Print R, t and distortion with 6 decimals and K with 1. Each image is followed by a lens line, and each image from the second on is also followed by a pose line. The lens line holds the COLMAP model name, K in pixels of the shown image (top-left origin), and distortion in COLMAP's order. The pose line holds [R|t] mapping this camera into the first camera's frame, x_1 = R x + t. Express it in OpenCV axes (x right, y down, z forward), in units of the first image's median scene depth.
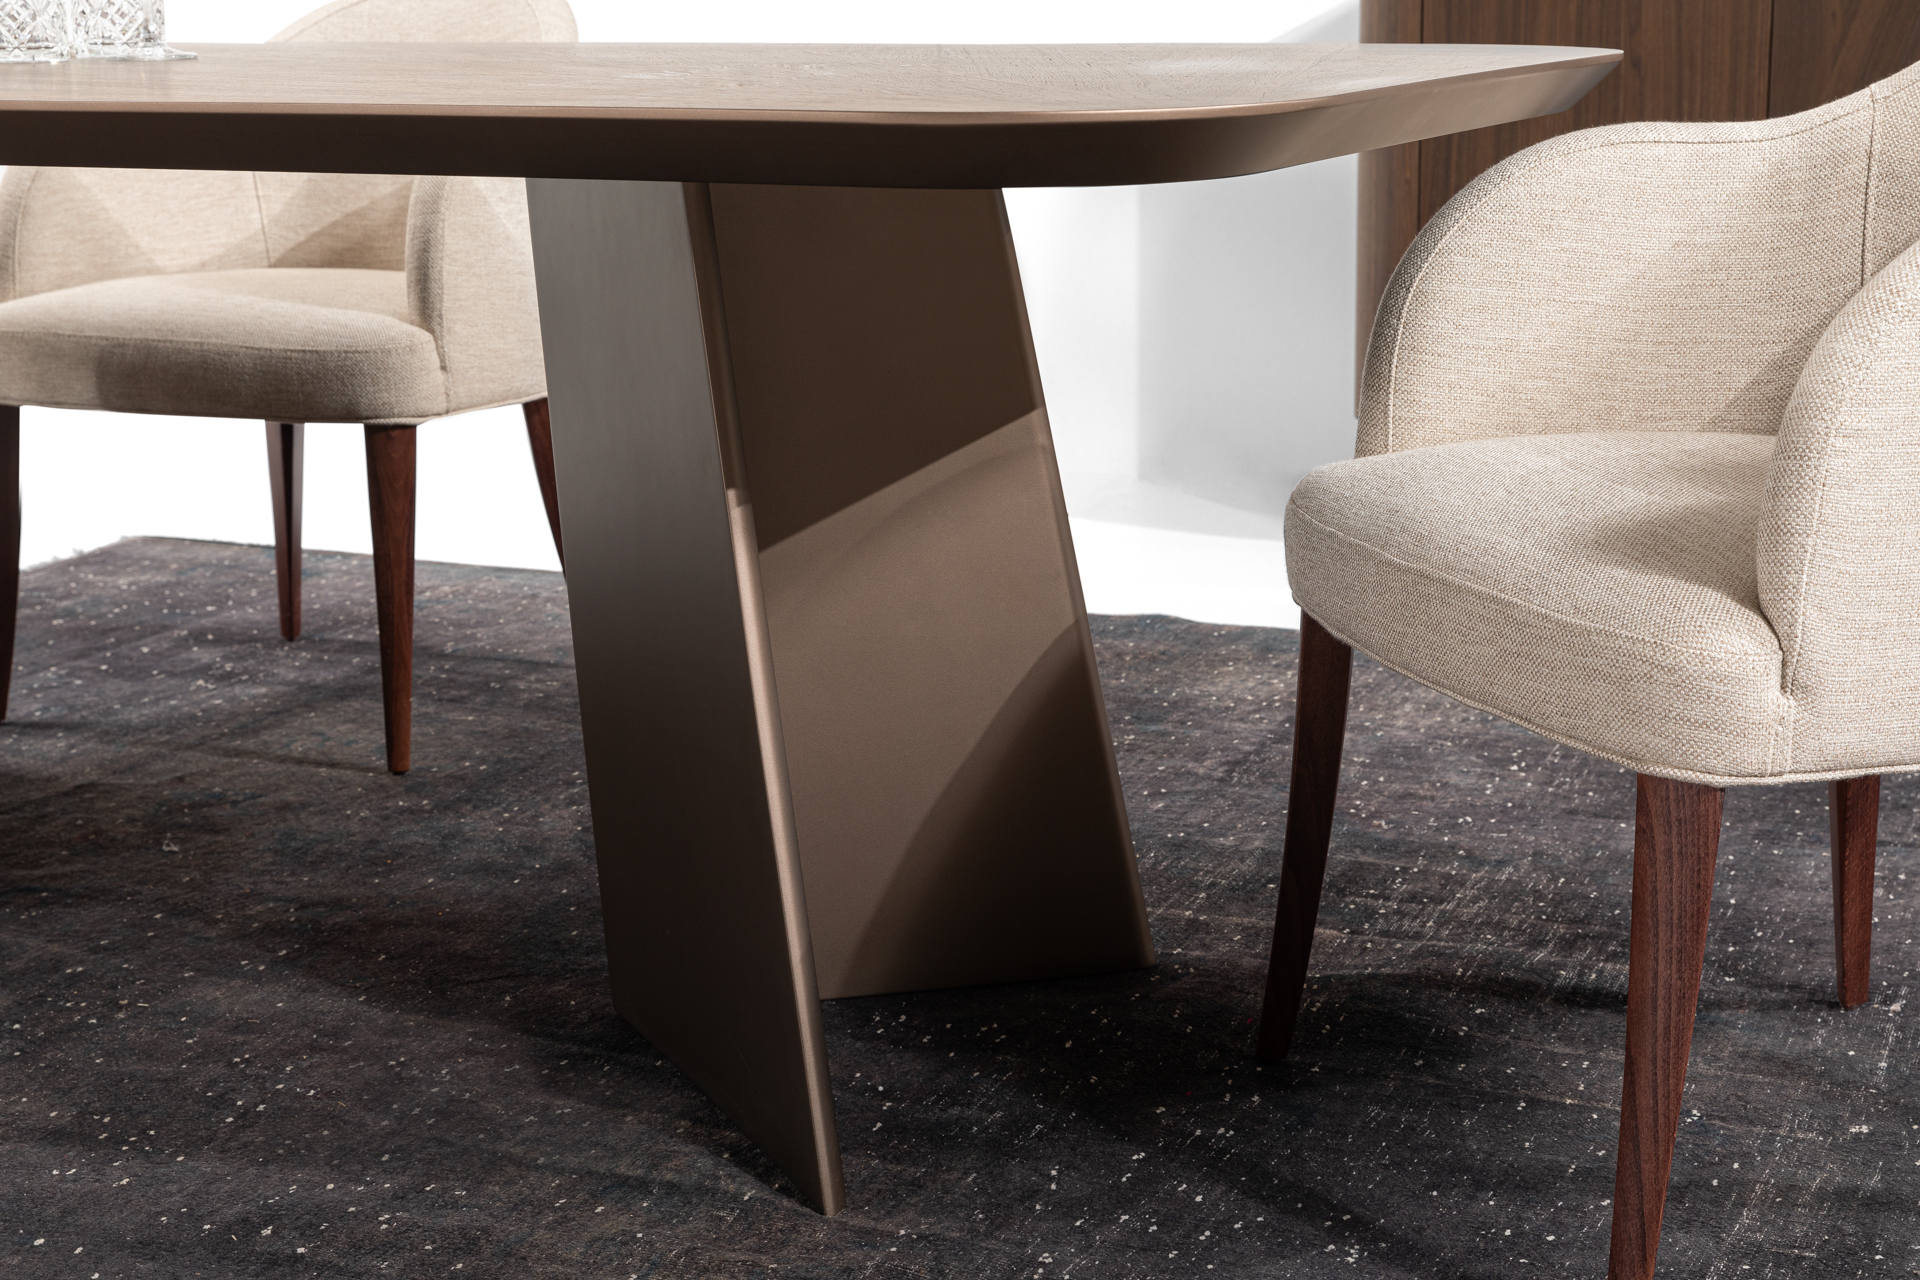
lens RADIAL K [[3044.6, 0, 957.6], [0, 3044.6, 643.7], [0, 0, 1]] dist [0.001970, 0.000000]
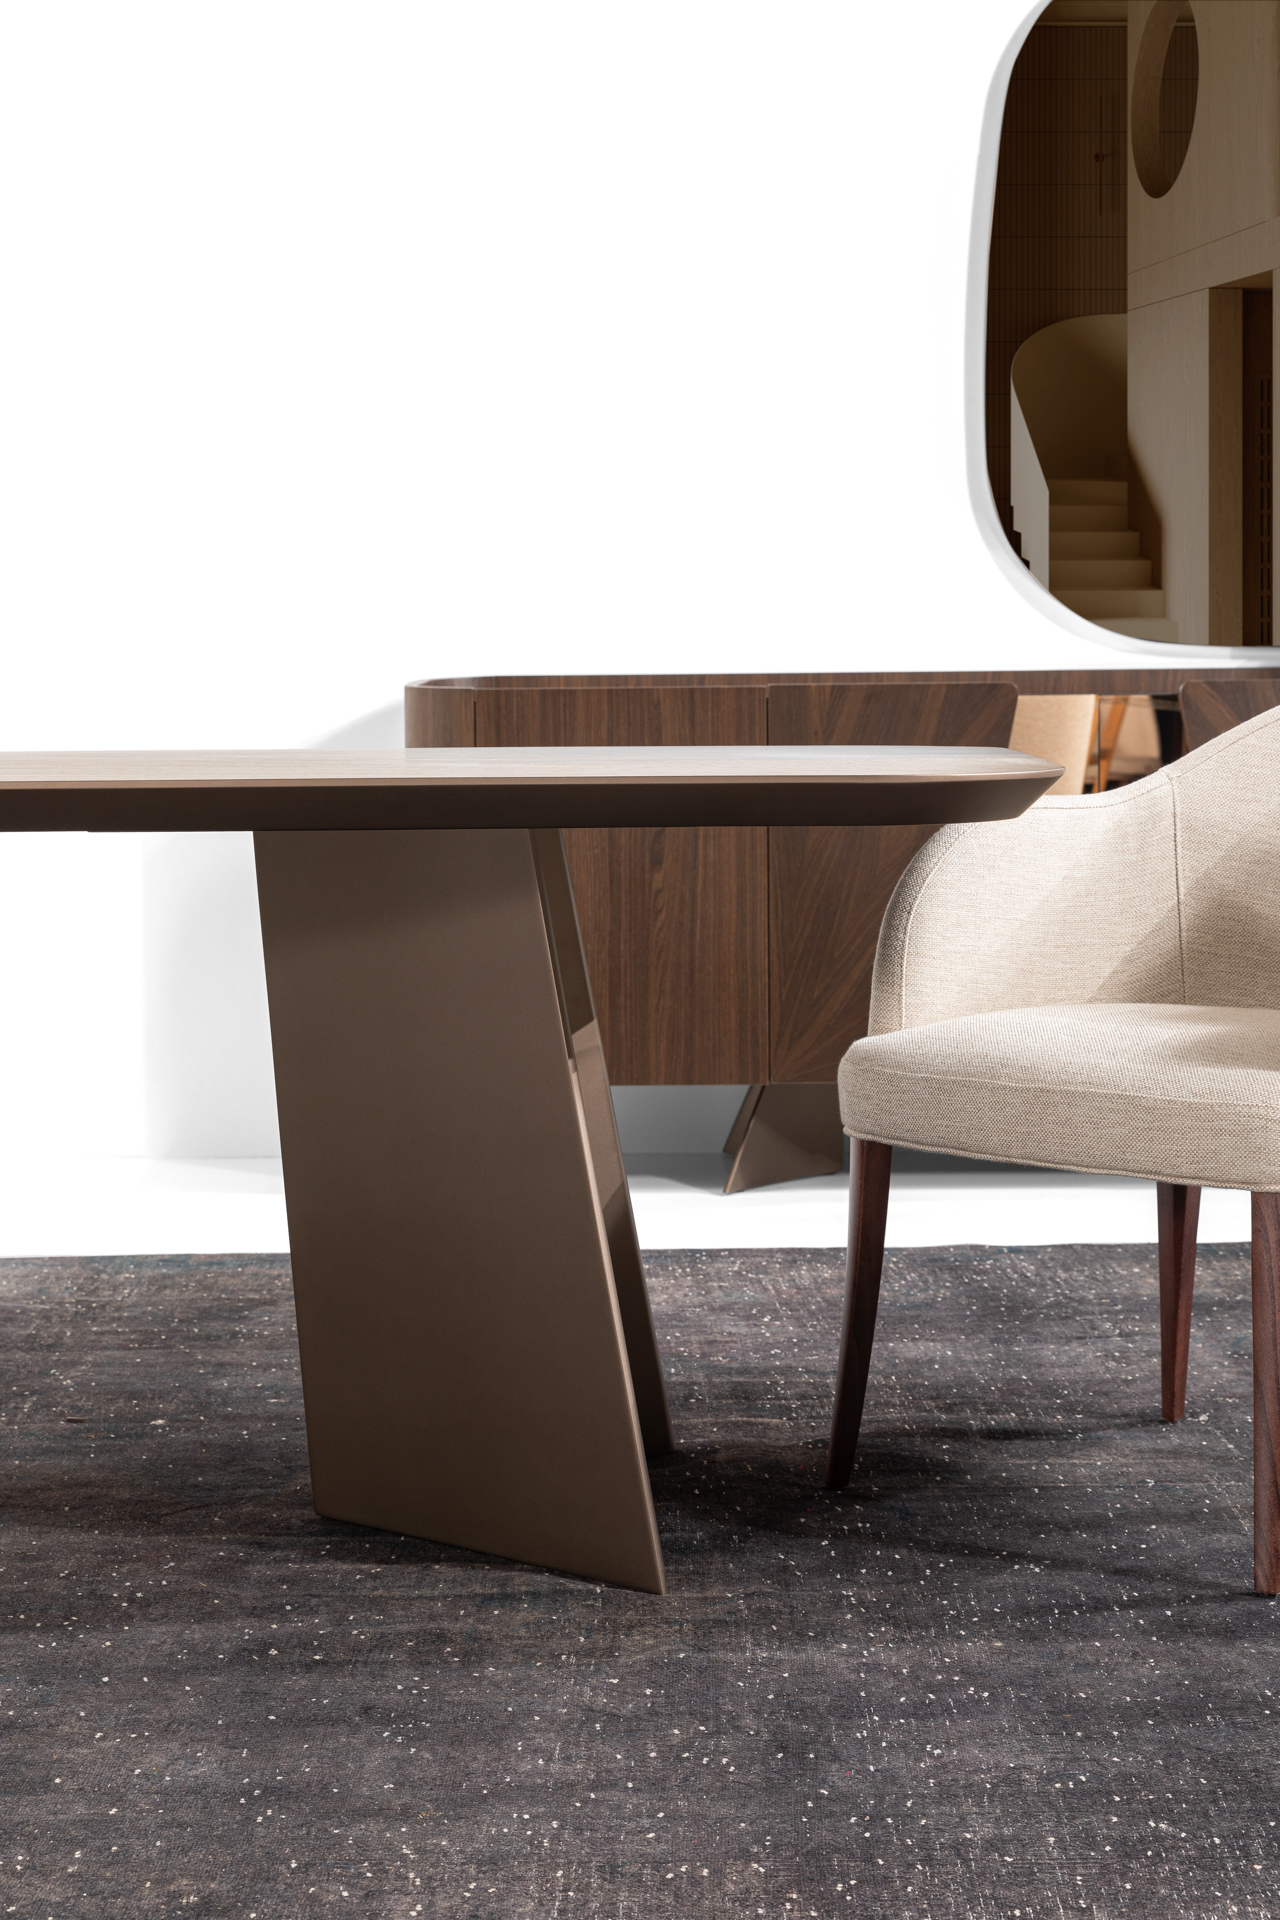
lens RADIAL K [[3427.7, 0, 638.2], [0, 3427.7, 957.3], [0, 0, 1]] dist [-0.045191, 0.000000]
pose [[0.907625, -0.028349, 0.418823, -0.625297], [0.088882, 0.988074, -0.125736, 0.091280], [-0.410264, 0.151347, 0.899321, -0.365072]]
